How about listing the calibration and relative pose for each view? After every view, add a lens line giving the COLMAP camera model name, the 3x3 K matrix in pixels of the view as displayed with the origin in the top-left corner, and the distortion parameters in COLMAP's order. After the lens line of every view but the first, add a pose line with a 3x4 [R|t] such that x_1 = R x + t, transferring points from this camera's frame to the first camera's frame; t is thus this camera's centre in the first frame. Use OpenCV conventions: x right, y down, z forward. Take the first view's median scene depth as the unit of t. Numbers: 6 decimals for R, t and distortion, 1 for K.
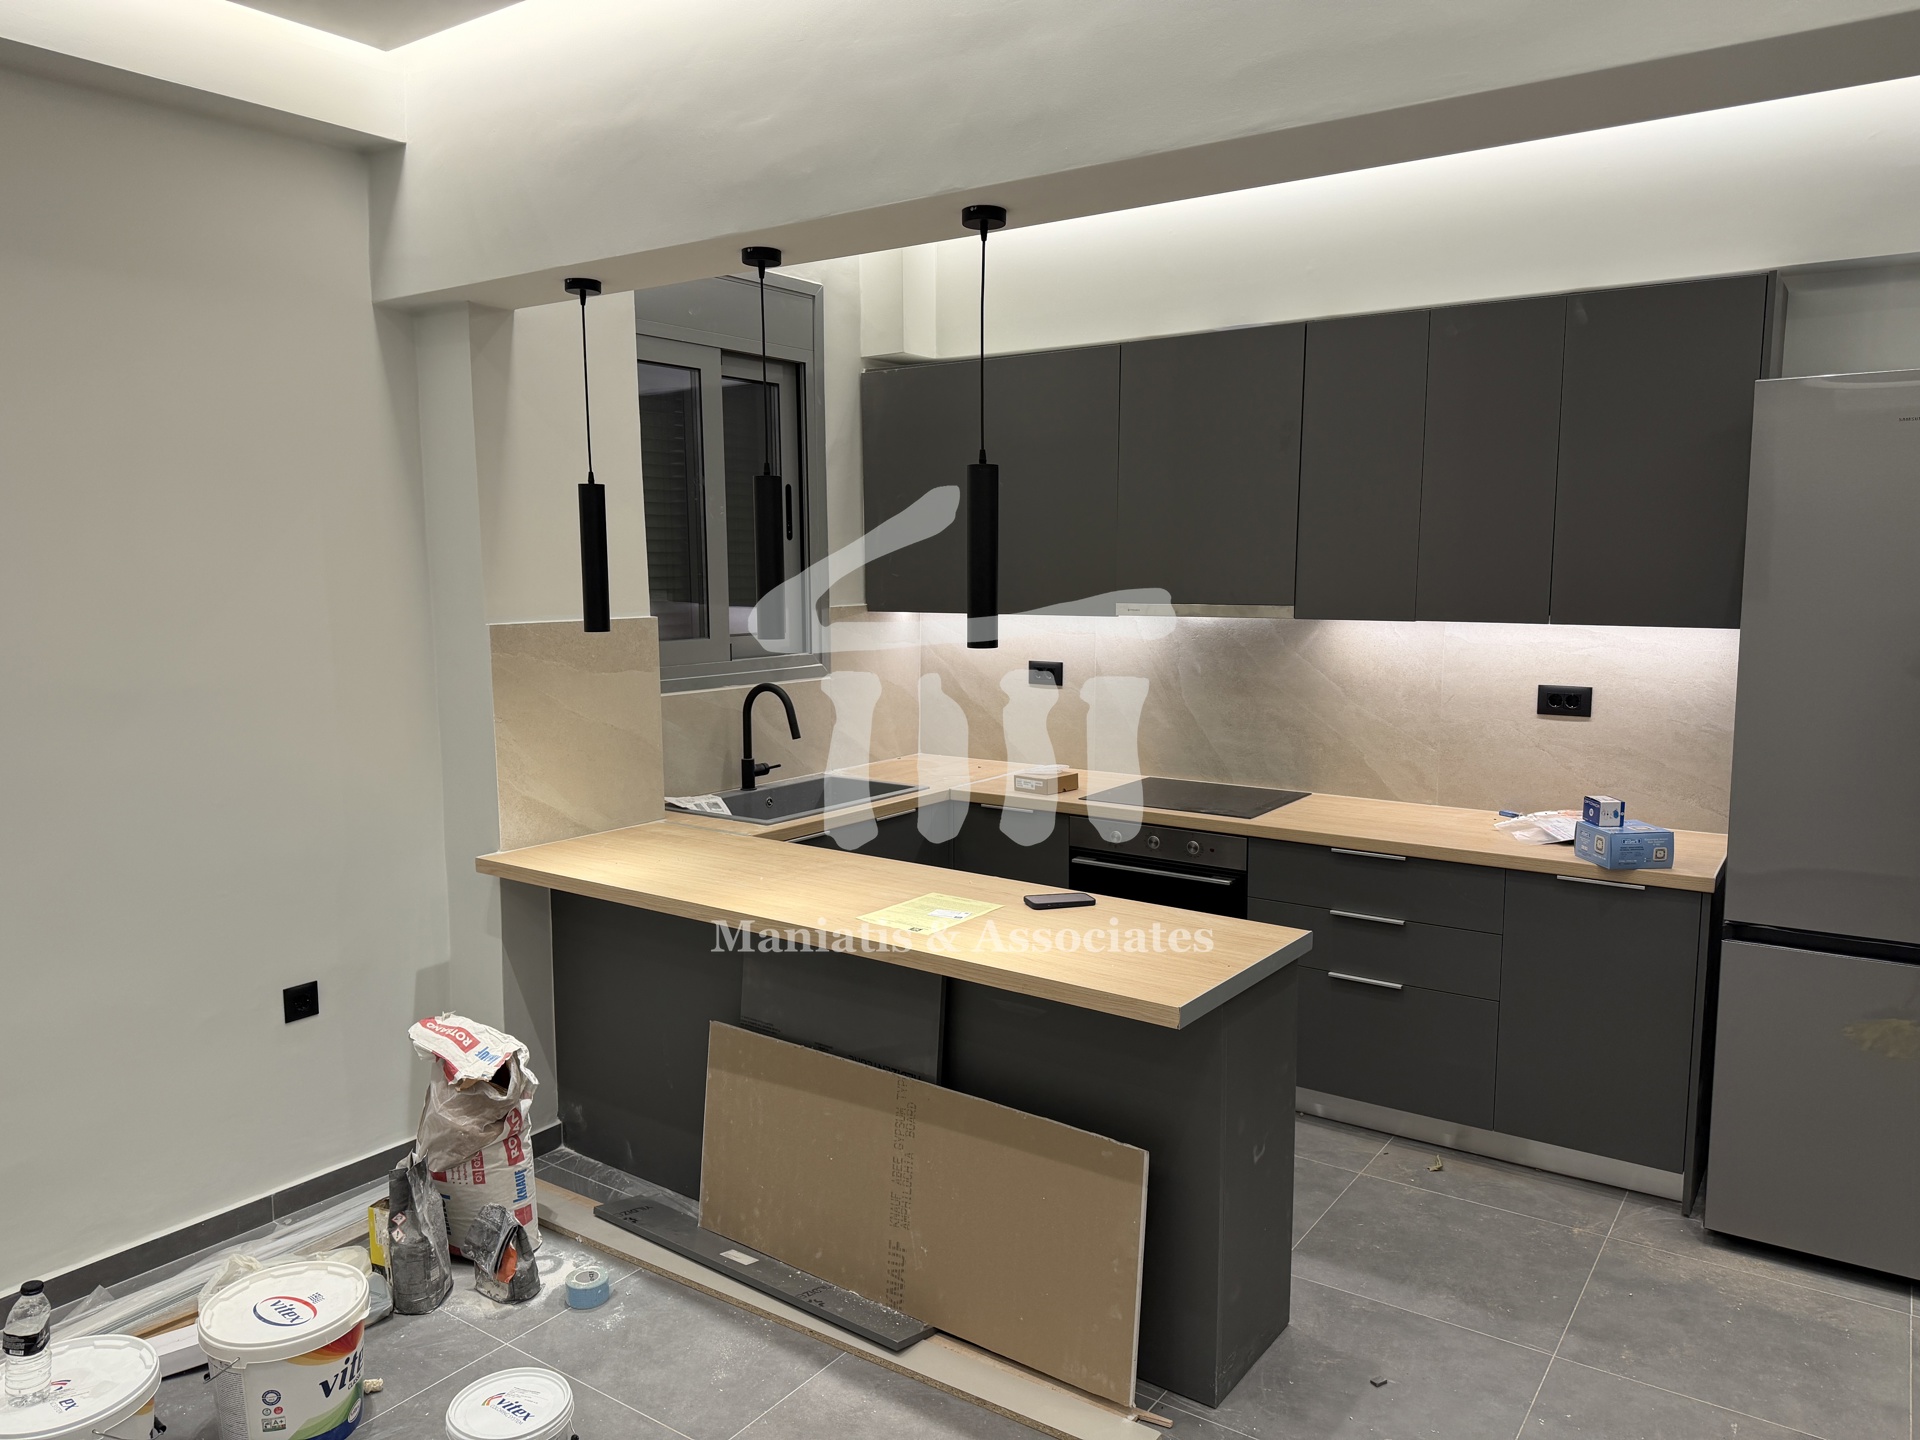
lens RADIAL K [[1360.4, 0, 948.8], [0, 1360.4, 727.5], [0, 0, 1]] dist [0.042358, -0.049086]
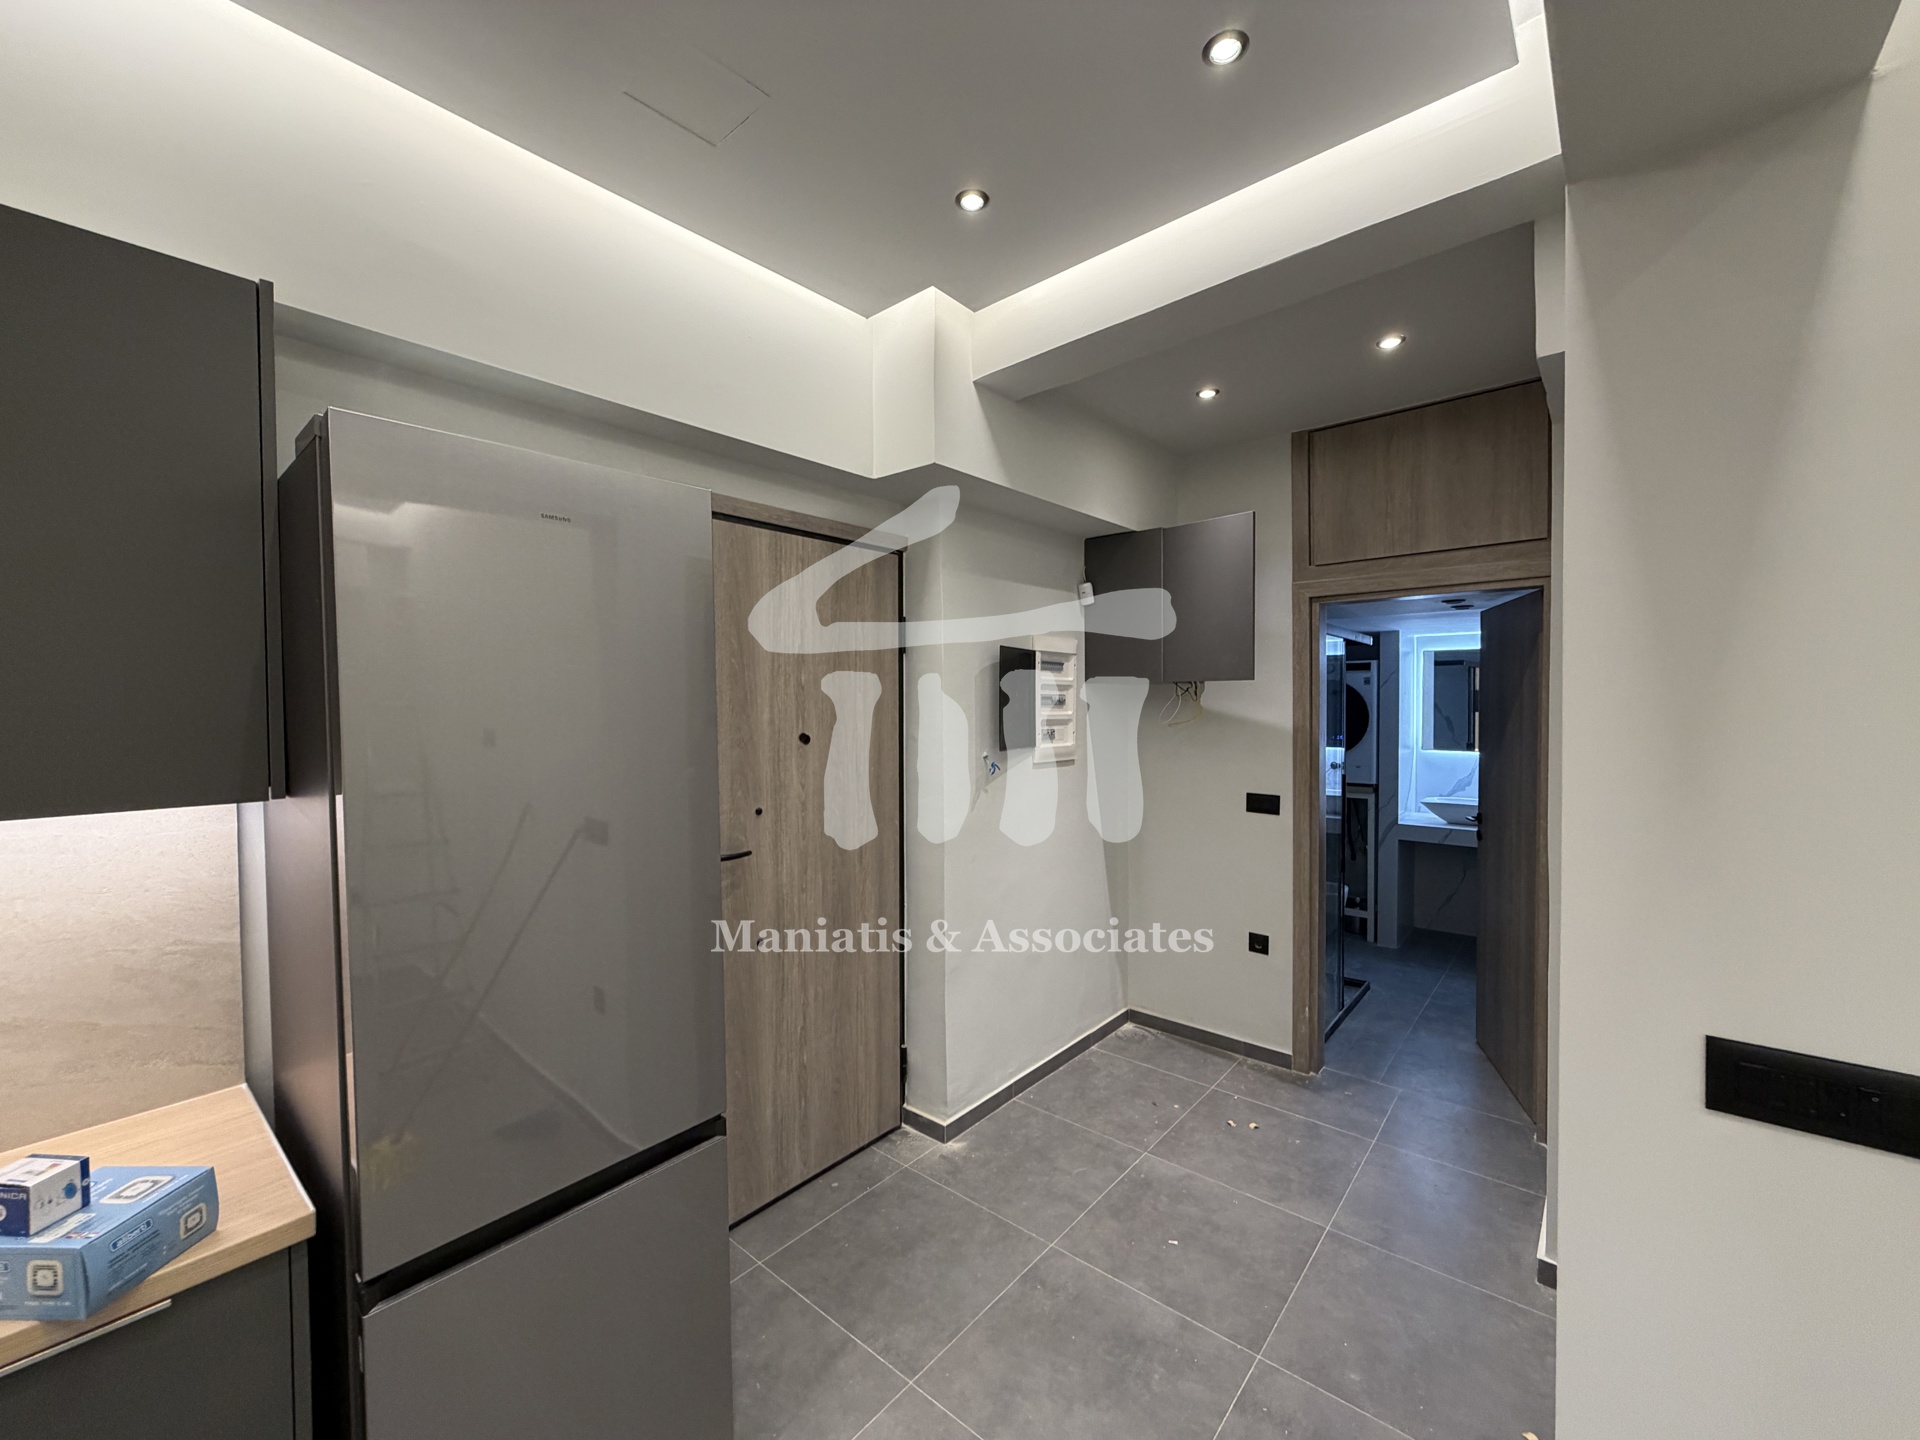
lens RADIAL K [[764.5, 0, 950.8], [0, 764.5, 718.5], [0, 0, 1]] dist [0.000512, -0.000441]
pose [[0.099287, -0.022810, 0.994797, 0.216818], [0.130714, 0.991373, 0.009685, -0.064557], [-0.986436, 0.129072, 0.101412, 0.564803]]
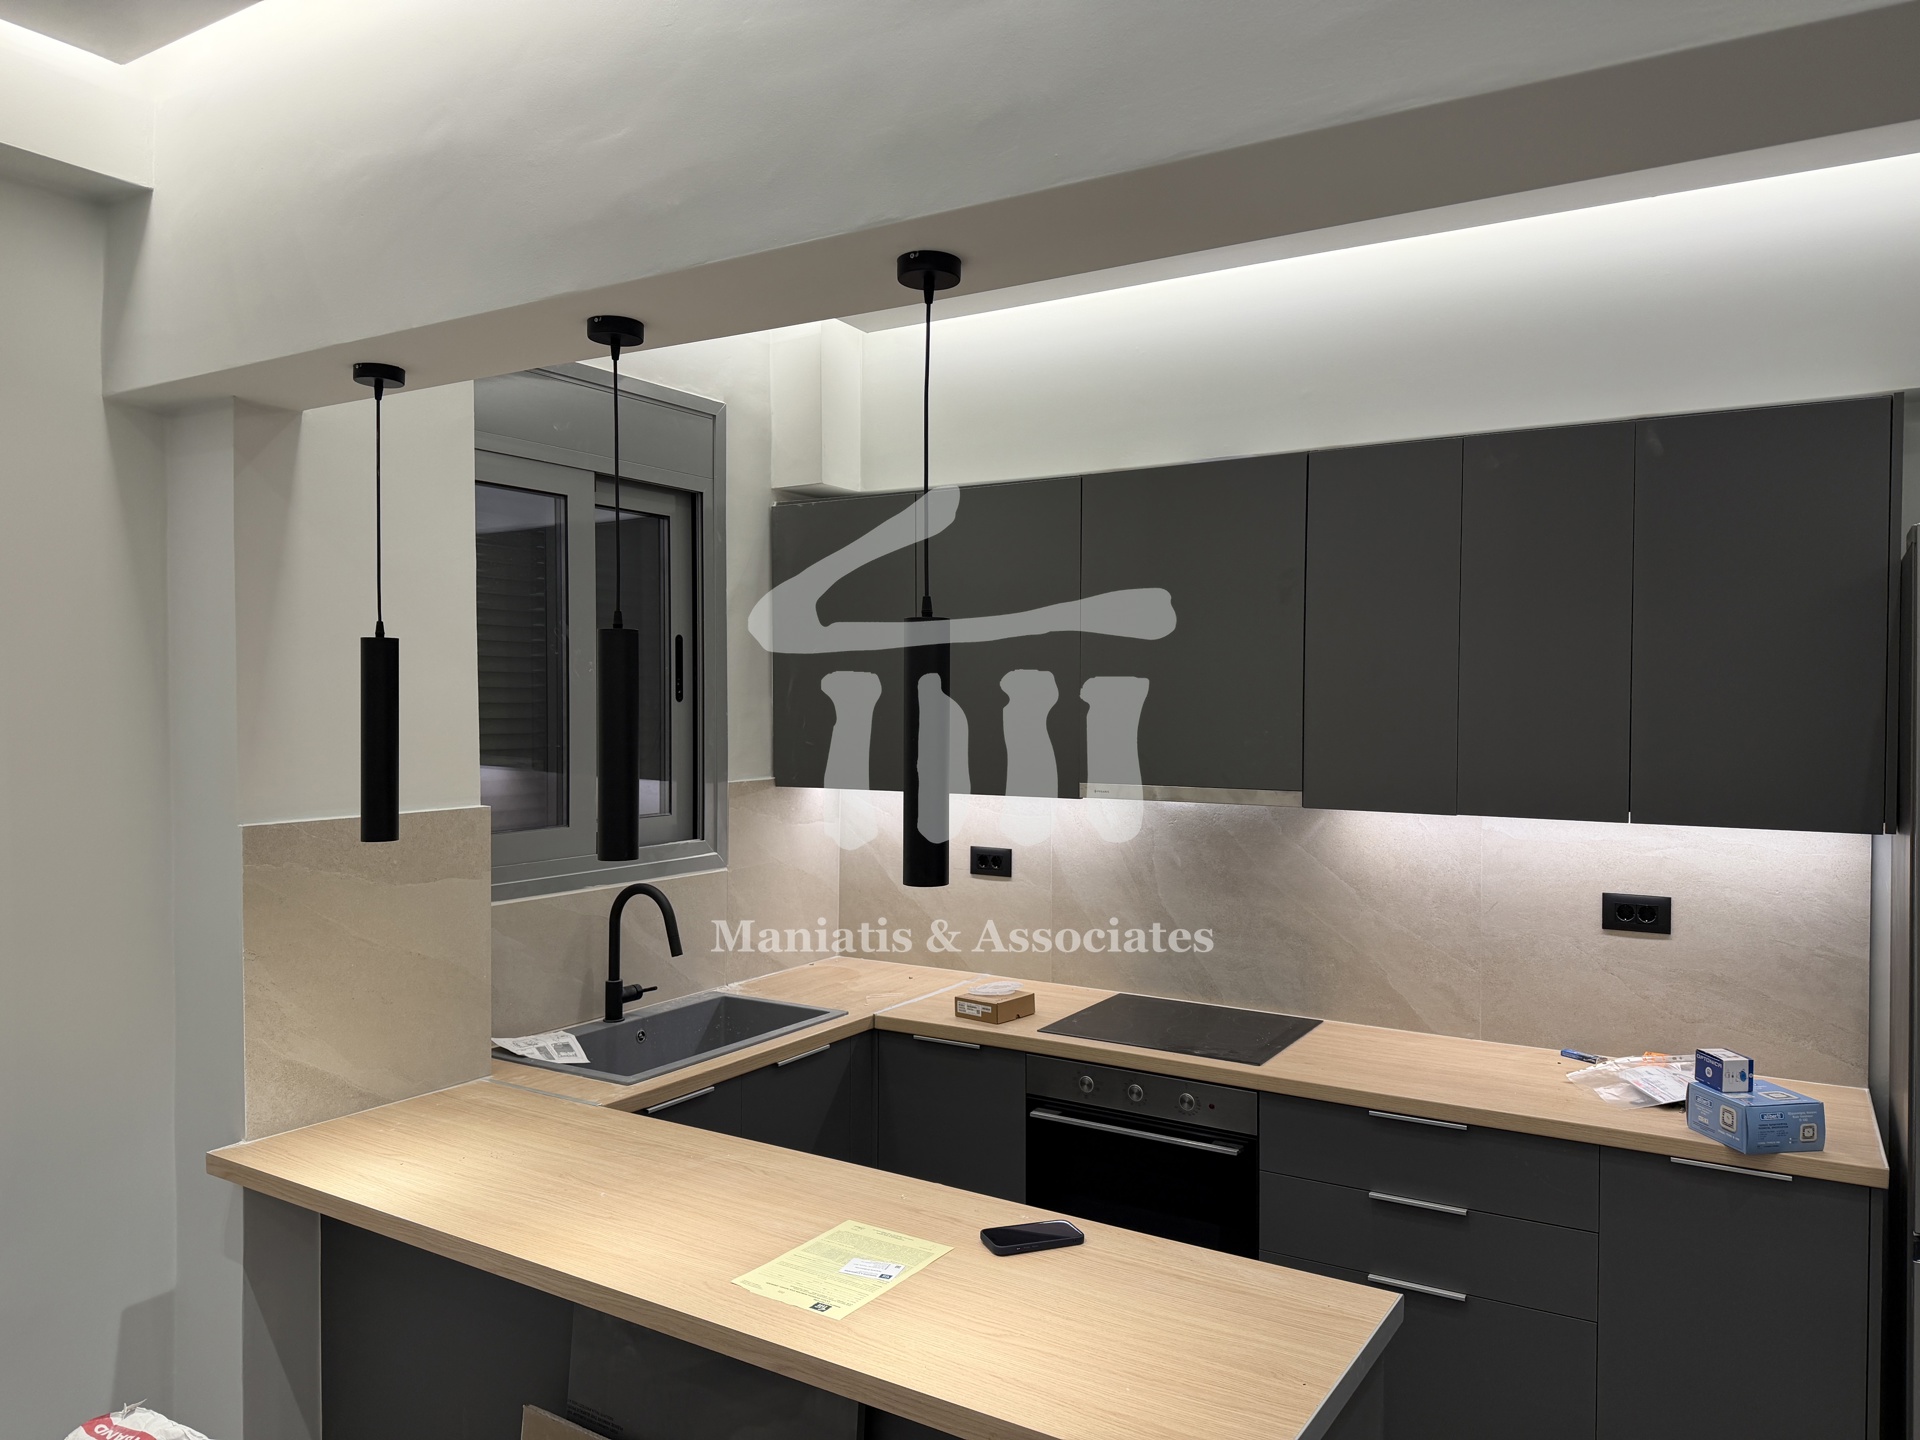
lens RADIAL K [[1360.4, 0, 971.1], [0, 1360.4, 711.1], [0, 0, 1]] dist [0.042358, -0.049086]
pose [[0.997437, 0.006112, 0.071294, -0.000525], [0.002218, 0.993225, -0.116183, -0.046425], [-0.071521, 0.116043, 0.990666, 0.222218]]
